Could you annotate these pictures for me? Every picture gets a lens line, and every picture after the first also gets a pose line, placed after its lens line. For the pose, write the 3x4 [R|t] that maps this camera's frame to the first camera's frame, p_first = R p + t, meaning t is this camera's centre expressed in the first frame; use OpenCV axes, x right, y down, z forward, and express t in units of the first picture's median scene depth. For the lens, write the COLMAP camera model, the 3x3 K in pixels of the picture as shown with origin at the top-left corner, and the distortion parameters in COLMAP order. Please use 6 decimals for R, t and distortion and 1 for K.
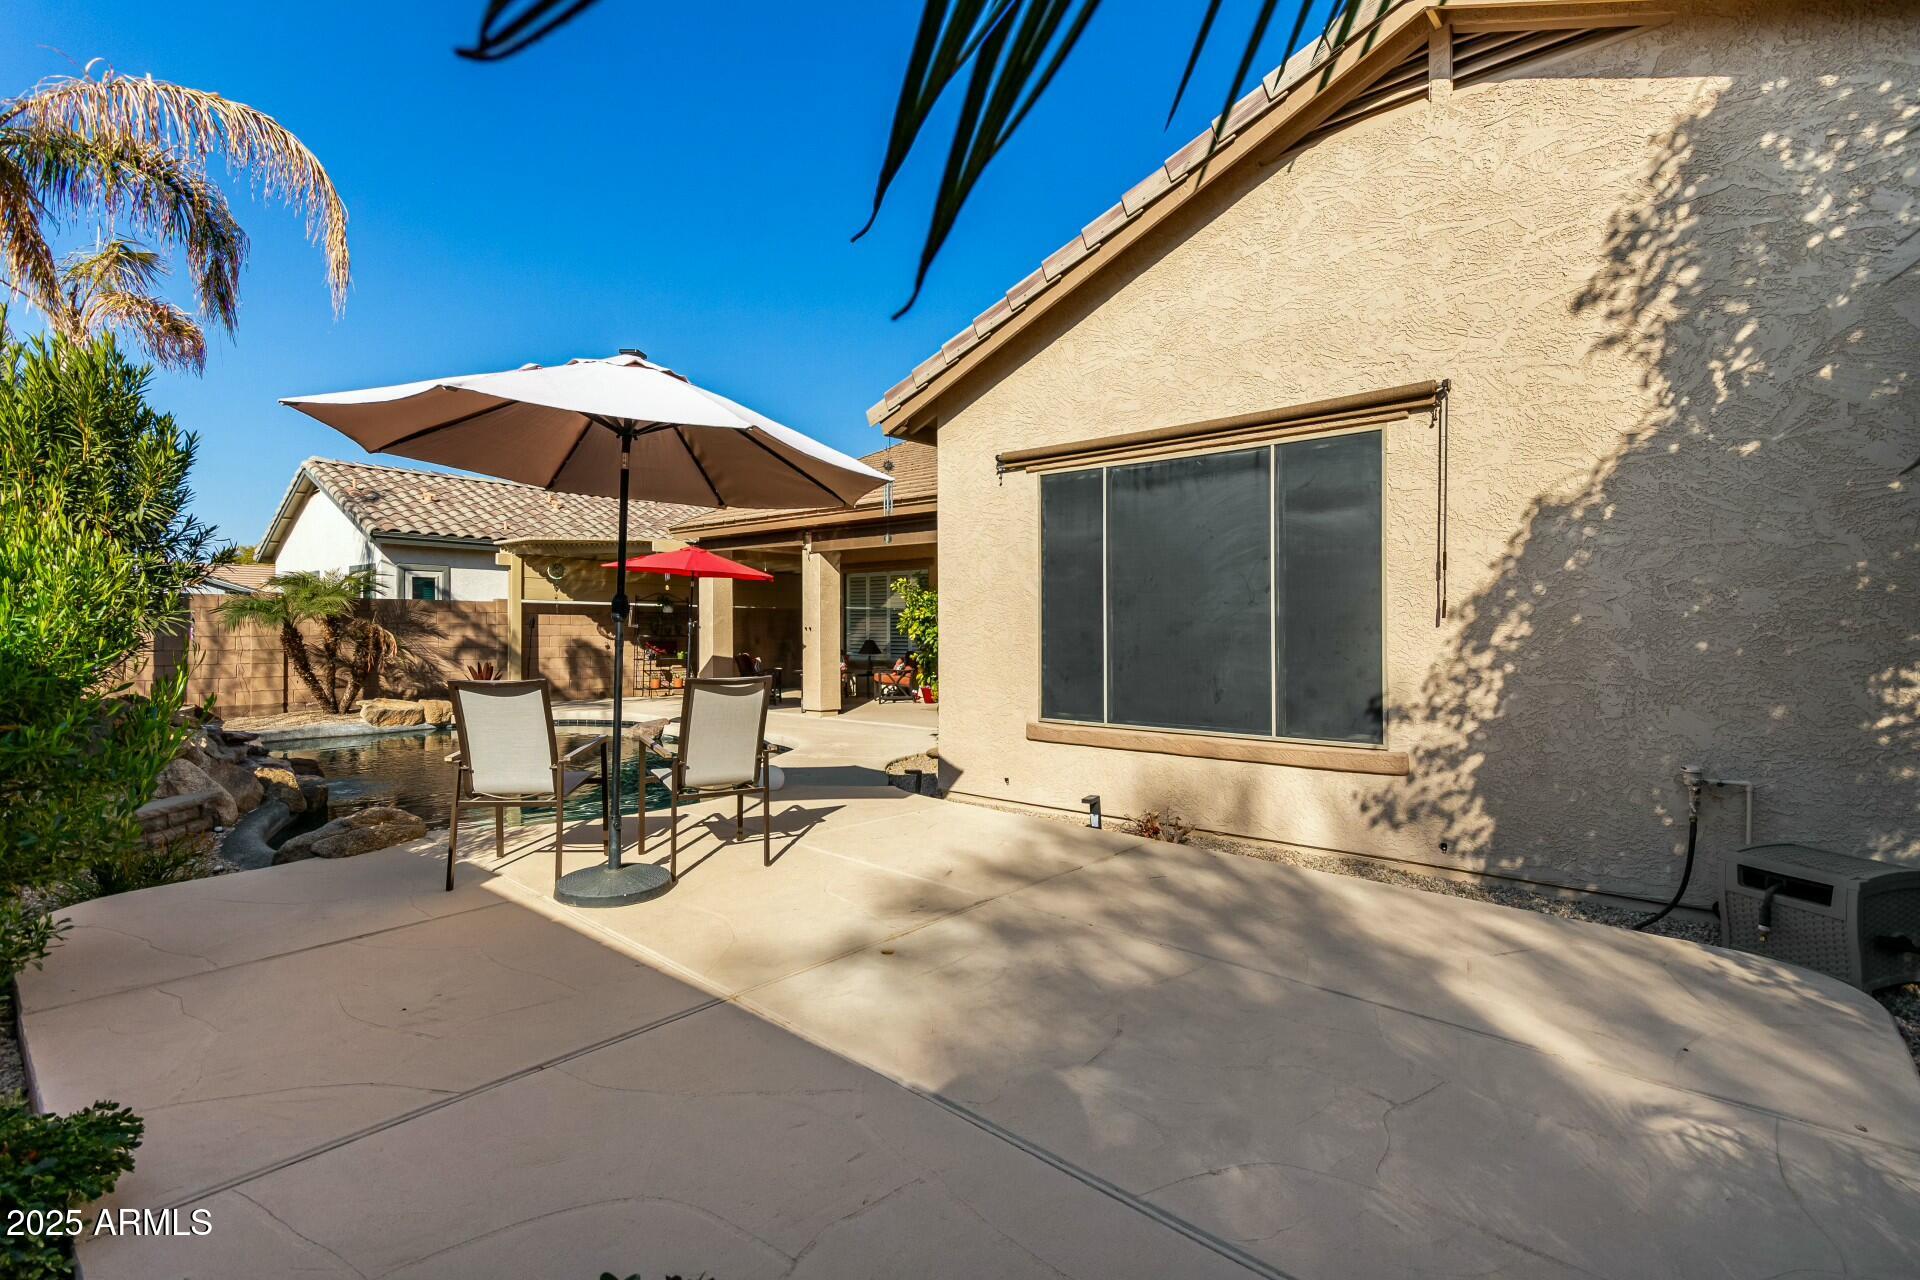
lens RADIAL K [[891.3, 0, 973.8], [0, 891.3, 624.4], [0, 0, 1]] dist [0.001552, 0.002338]
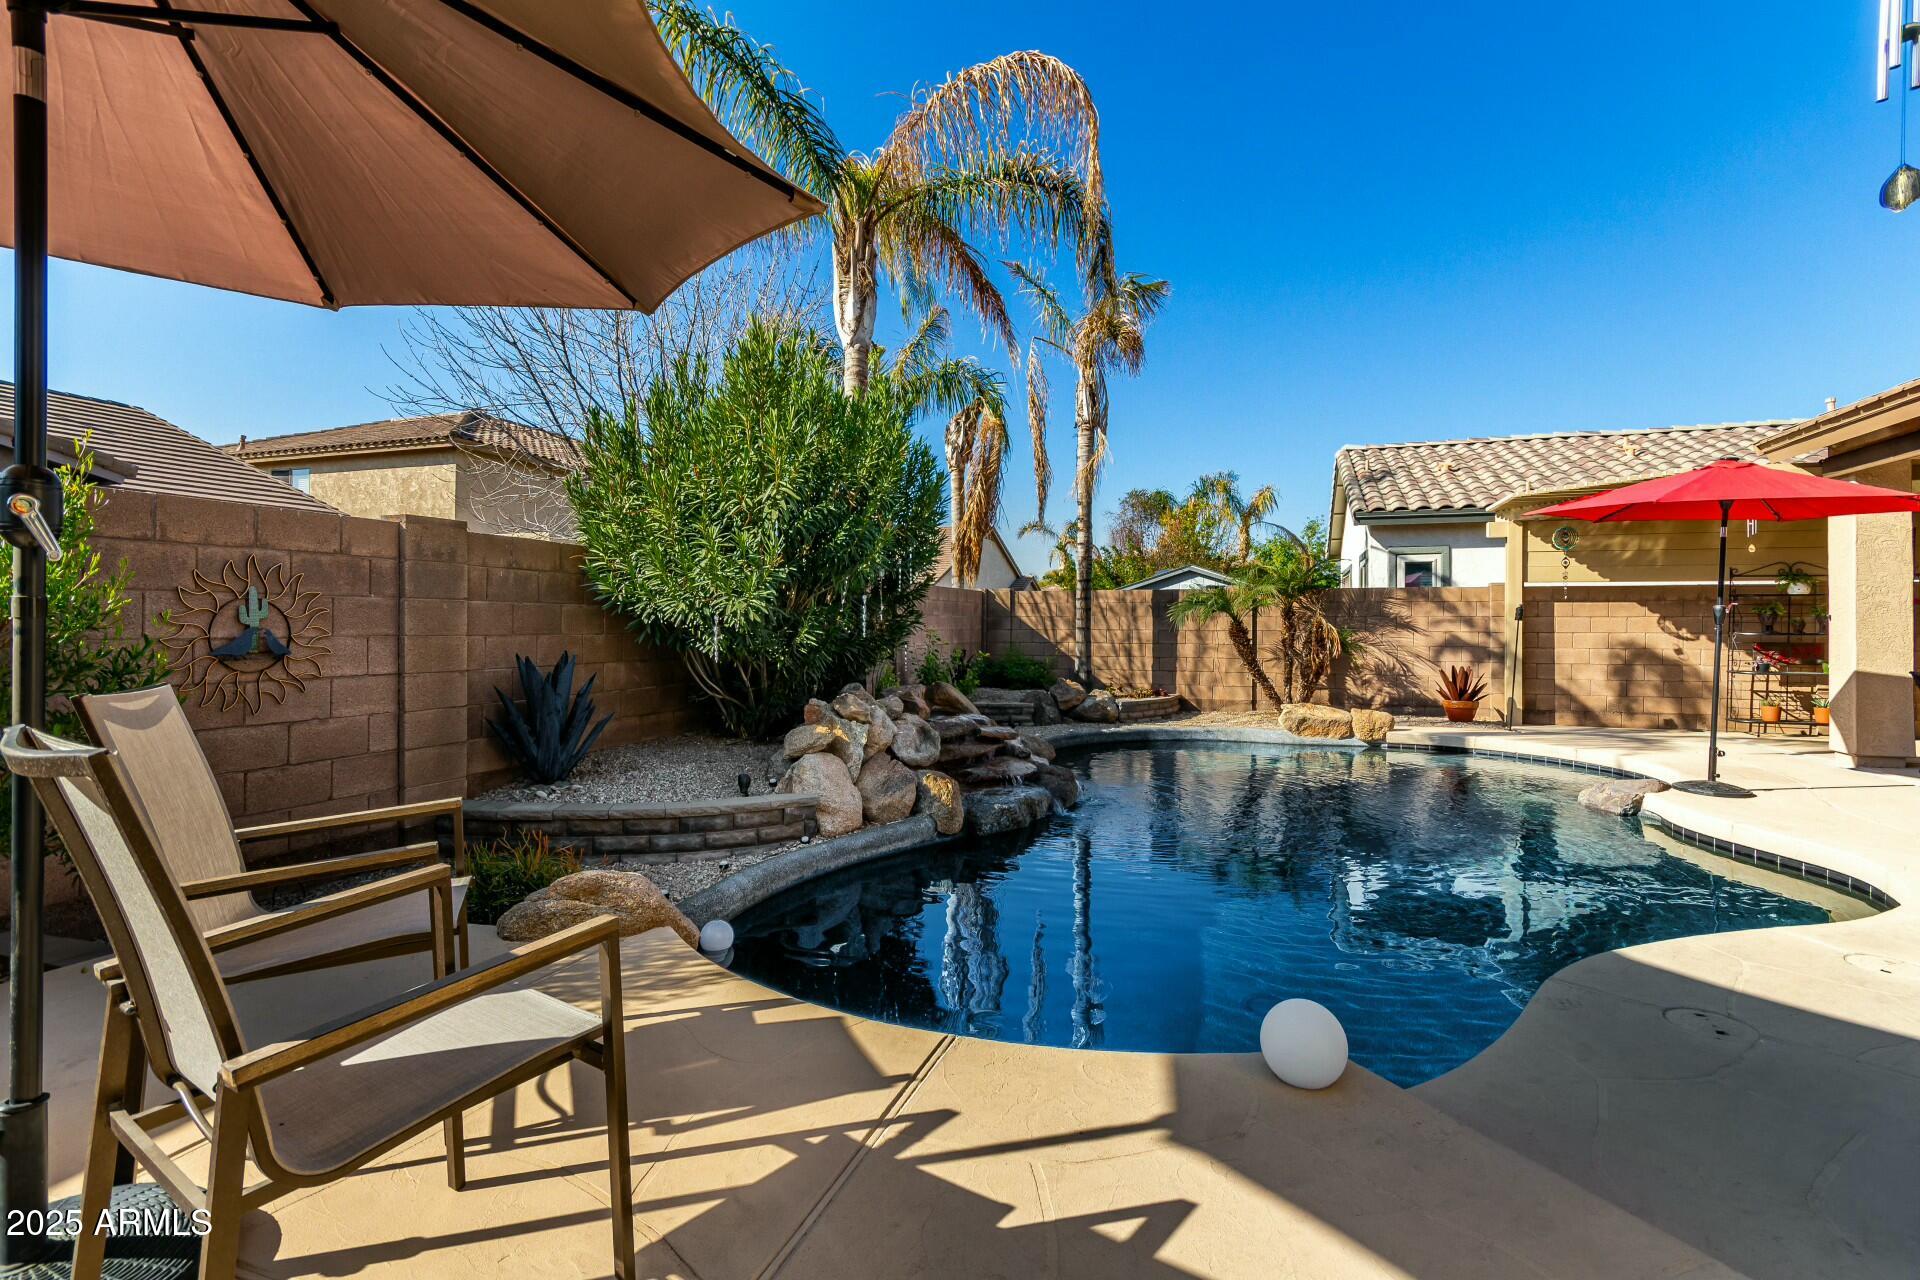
lens RADIAL K [[891.3, 0, 963.4], [0, 891.3, 637.1], [0, 0, 1]] dist [0.001552, 0.002338]
pose [[0.348093, 0.007703, -0.937428, 0.017707], [0.004733, 0.999939, 0.009974, 0.007514], [0.937448, -0.007908, 0.348035, 0.331871]]
